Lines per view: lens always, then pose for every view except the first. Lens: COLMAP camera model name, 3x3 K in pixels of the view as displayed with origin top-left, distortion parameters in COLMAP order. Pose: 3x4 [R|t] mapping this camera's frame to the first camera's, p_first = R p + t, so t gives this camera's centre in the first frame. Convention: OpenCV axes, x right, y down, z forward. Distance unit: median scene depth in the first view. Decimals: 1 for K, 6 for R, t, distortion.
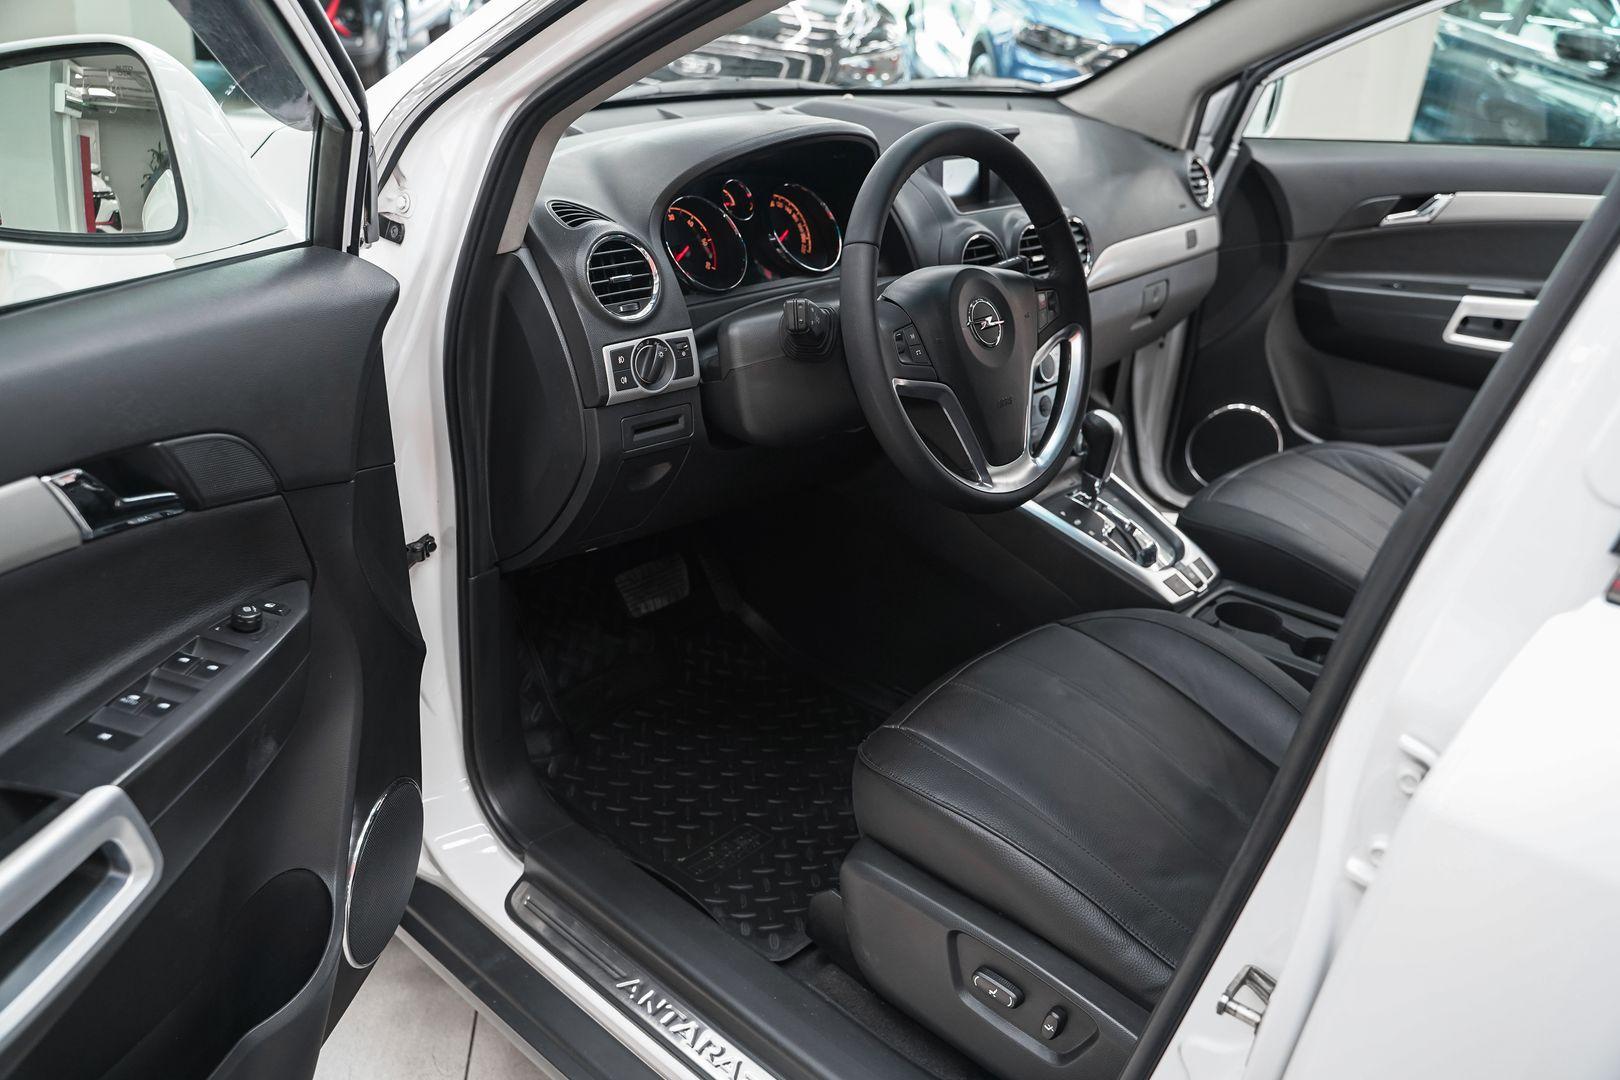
lens RADIAL K [[1337.3, 0, 810.0], [0, 1337.3, 540.0], [0, 0, 1]] dist [-0.113051, 0.099289]
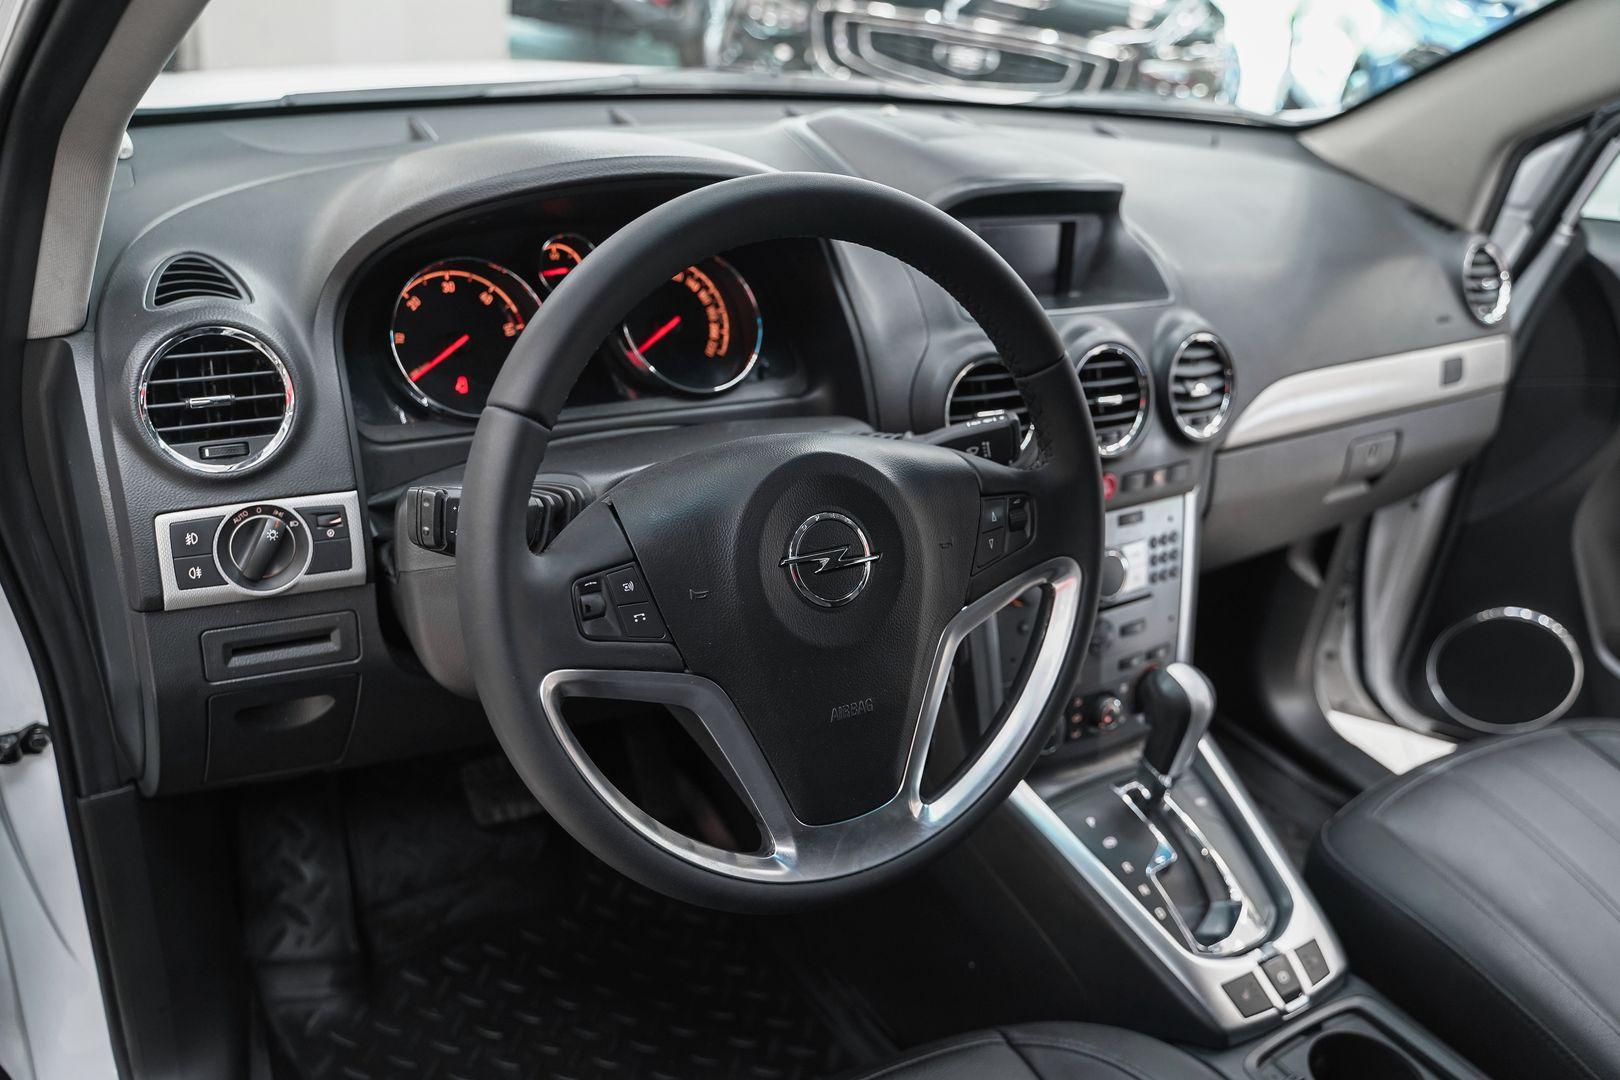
lens RADIAL K [[1337.3, 0, 810.0], [0, 1337.3, 540.0], [0, 0, 1]] dist [-0.113051, 0.099289]
pose [[0.956601, 0.150637, -0.249446, 0.194010], [-0.149560, 0.988476, 0.023382, -0.138511], [0.250093, 0.014939, 0.968106, 0.369556]]
